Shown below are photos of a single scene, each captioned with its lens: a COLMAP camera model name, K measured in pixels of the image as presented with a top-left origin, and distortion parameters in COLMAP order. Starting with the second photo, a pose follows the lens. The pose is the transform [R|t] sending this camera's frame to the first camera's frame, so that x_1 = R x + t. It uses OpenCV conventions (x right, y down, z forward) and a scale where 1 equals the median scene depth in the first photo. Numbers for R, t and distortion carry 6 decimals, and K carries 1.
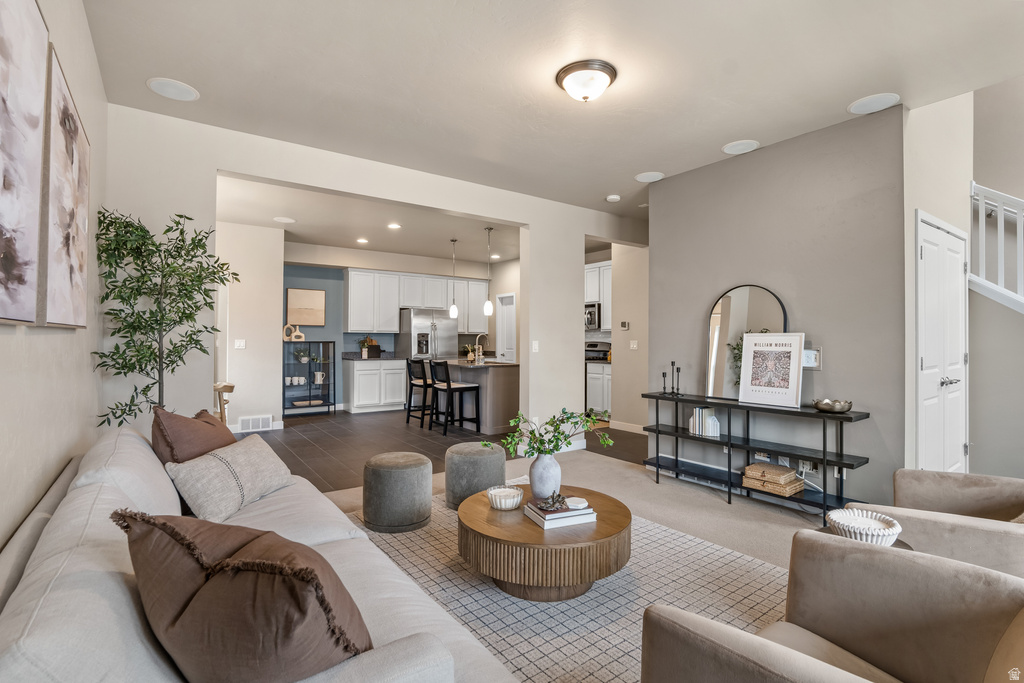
lens RADIAL K [[481.1, 0, 511.9], [0, 481.1, 337.7], [0, 0, 1]] dist [-0.004843, -0.000676]
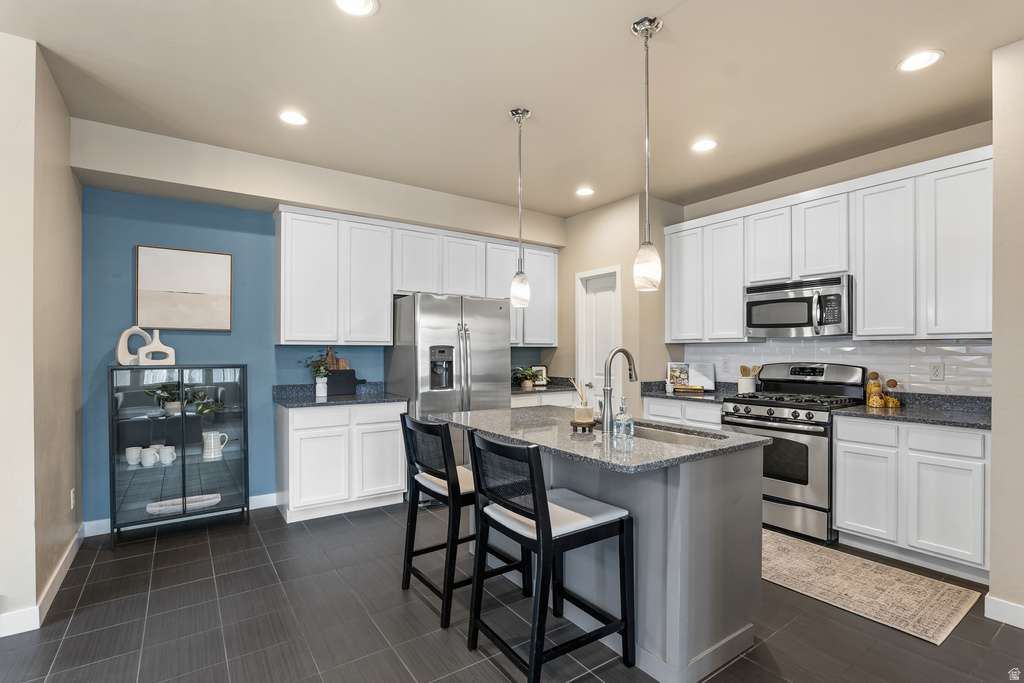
lens RADIAL K [[481.1, 0, 521.8], [0, 481.1, 359.3], [0, 0, 1]] dist [-0.004843, -0.000676]
pose [[0.999990, -0.003572, -0.002804, -0.104407], [0.003631, 0.999767, 0.021300, -0.005760], [0.002727, -0.021310, 0.999769, 0.526696]]
